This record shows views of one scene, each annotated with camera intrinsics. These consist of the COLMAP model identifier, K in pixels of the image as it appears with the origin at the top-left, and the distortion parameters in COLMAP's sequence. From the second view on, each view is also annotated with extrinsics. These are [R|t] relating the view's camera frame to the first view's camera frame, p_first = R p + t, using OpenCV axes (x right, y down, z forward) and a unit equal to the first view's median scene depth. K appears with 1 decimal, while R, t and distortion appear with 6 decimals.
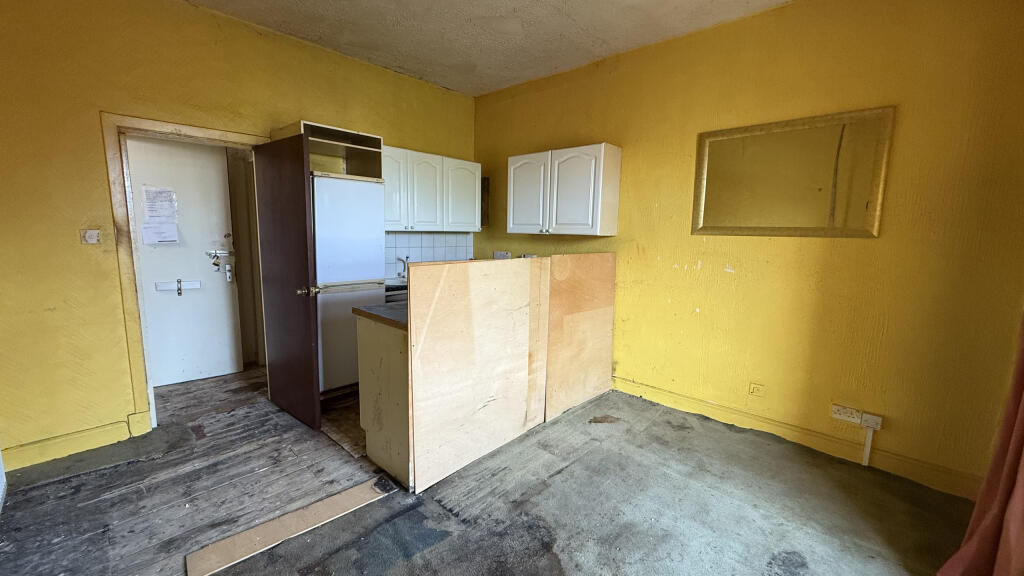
lens RADIAL K [[408.5, 0, 509.3], [0, 408.5, 287.9], [0, 0, 1]] dist [-0.001672, -0.000498]
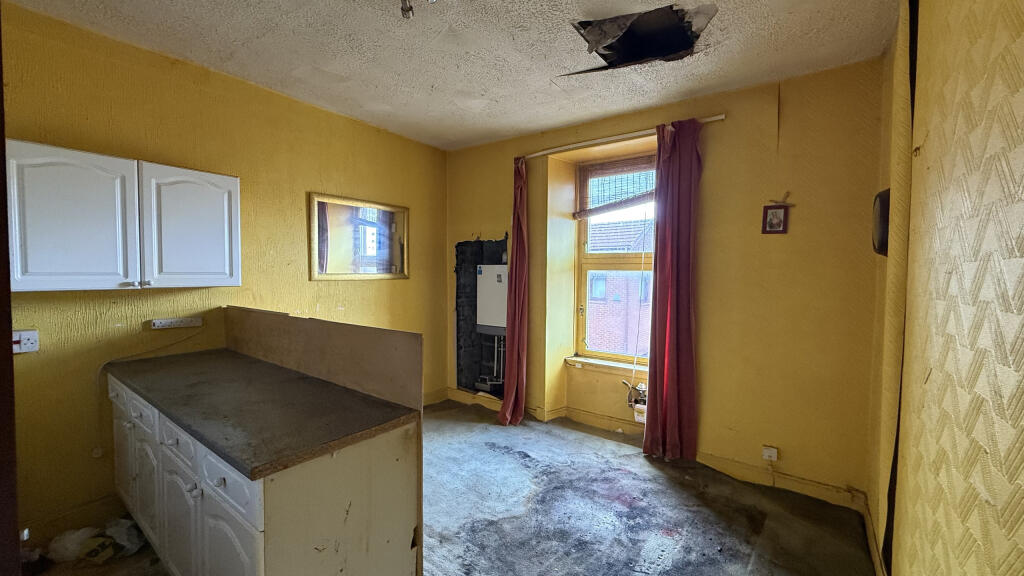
lens RADIAL K [[408.5, 0, 509.6], [0, 408.5, 286.5], [0, 0, 1]] dist [-0.001672, -0.000498]
pose [[-0.115737, -0.057540, 0.991612, -0.625970], [0.131144, 0.988696, 0.072677, -0.110175], [-0.984584, 0.138455, -0.106882, 0.523491]]
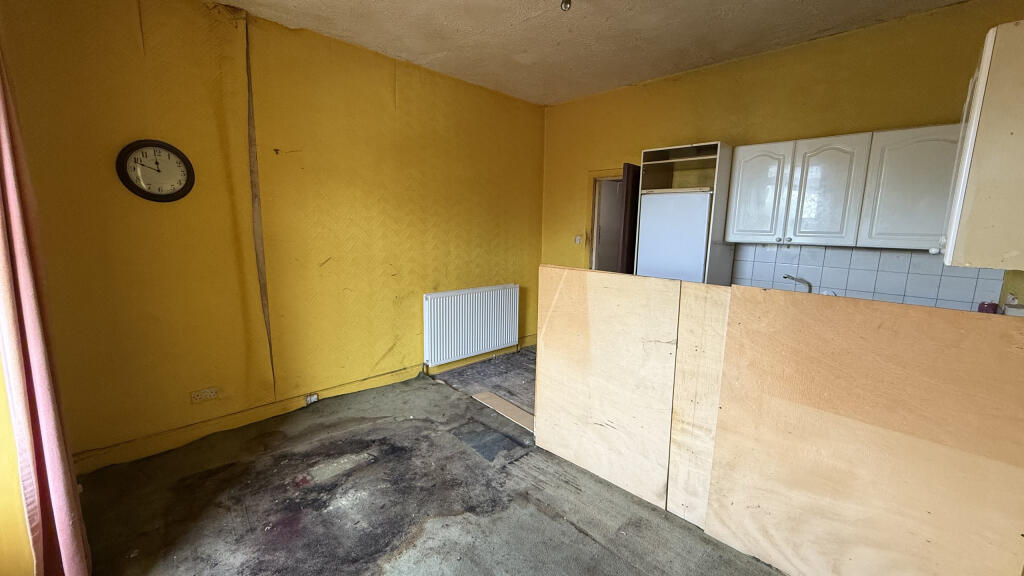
lens RADIAL K [[408.5, 0, 509.7], [0, 408.5, 289.2], [0, 0, 1]] dist [-0.001672, -0.000498]
pose [[-0.048079, 0.139260, -0.989088, 0.614953], [-0.163656, 0.975753, 0.145338, -0.089124], [0.985345, 0.168858, -0.024123, 0.550608]]
